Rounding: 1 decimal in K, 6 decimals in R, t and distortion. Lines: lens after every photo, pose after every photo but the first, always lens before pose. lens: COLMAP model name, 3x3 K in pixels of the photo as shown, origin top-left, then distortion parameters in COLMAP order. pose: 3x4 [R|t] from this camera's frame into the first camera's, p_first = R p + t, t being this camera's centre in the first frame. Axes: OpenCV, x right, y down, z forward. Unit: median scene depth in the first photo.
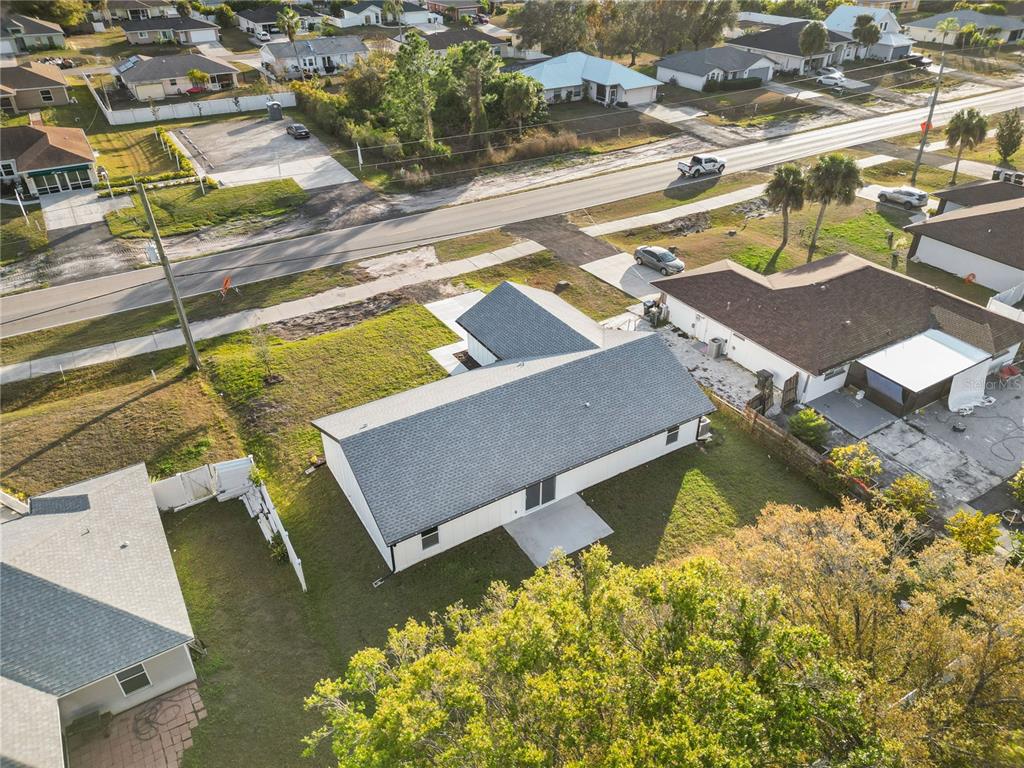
lens RADIAL K [[726.5, 0, 518.1], [0, 726.5, 374.2], [0, 0, 1]] dist [0.038738, -0.032730]
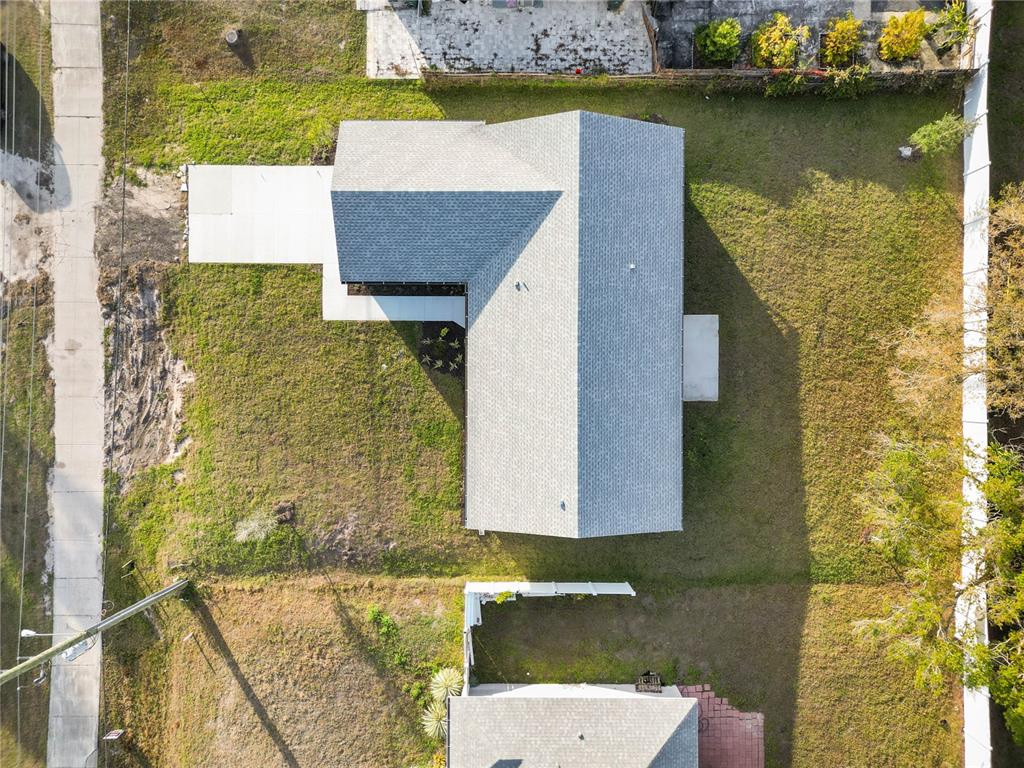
lens RADIAL K [[726.5, 0, 515.9], [0, 726.5, 385.3], [0, 0, 1]] dist [0.038738, -0.032730]
pose [[0.527366, -0.849600, 0.008061, -0.059512], [0.459308, 0.293059, 0.838542, -0.391084], [-0.714787, -0.438516, 0.544778, 0.296633]]
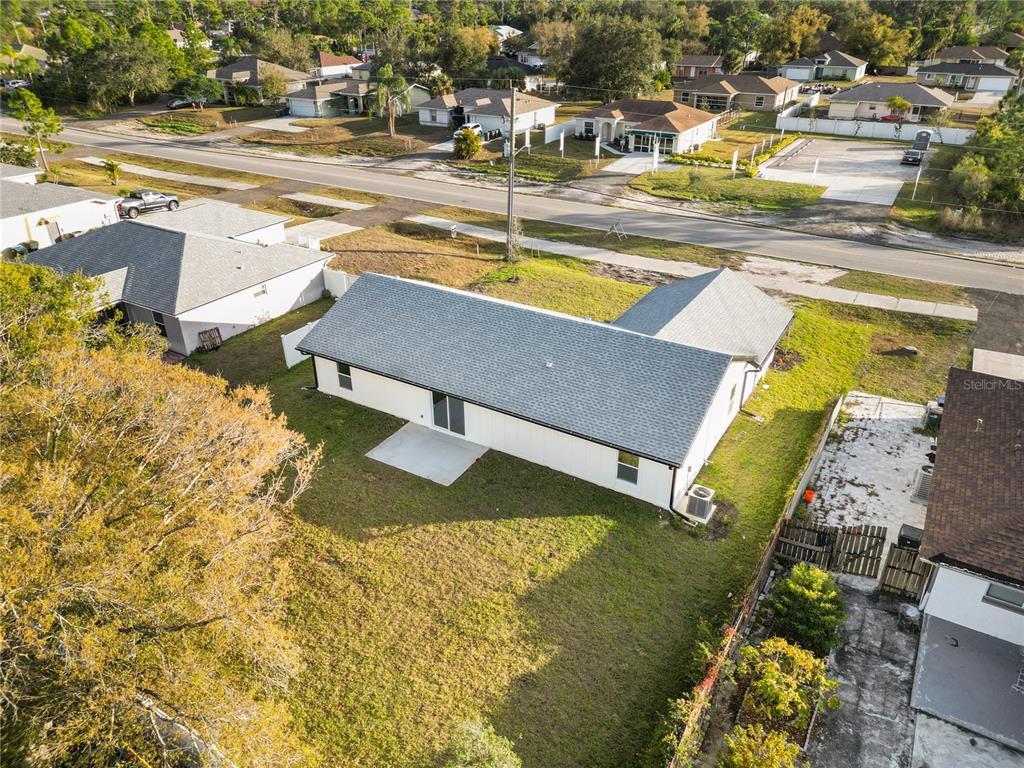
lens RADIAL K [[726.5, 0, 507.5], [0, 726.5, 378.1], [0, 0, 1]] dist [0.038738, -0.032730]
pose [[0.451887, 0.412848, -0.790794, 0.386652], [-0.480186, 0.859654, 0.174403, -0.033899], [0.751811, 0.300917, 0.586710, 0.266163]]
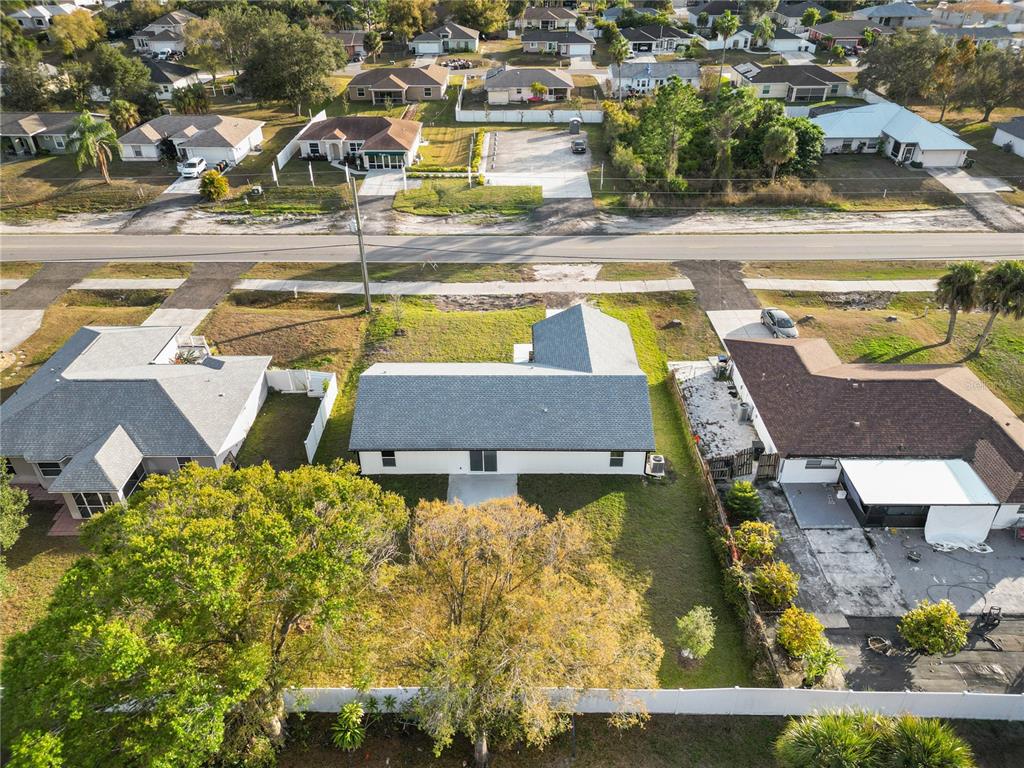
lens RADIAL K [[726.5, 0, 514.1], [0, 726.5, 380.1], [0, 0, 1]] dist [0.038738, -0.032730]
pose [[0.848646, 0.284454, -0.445967, 0.315977], [-0.283063, 0.956440, 0.071401, -0.043116], [0.446851, 0.065642, 0.892197, -0.072214]]
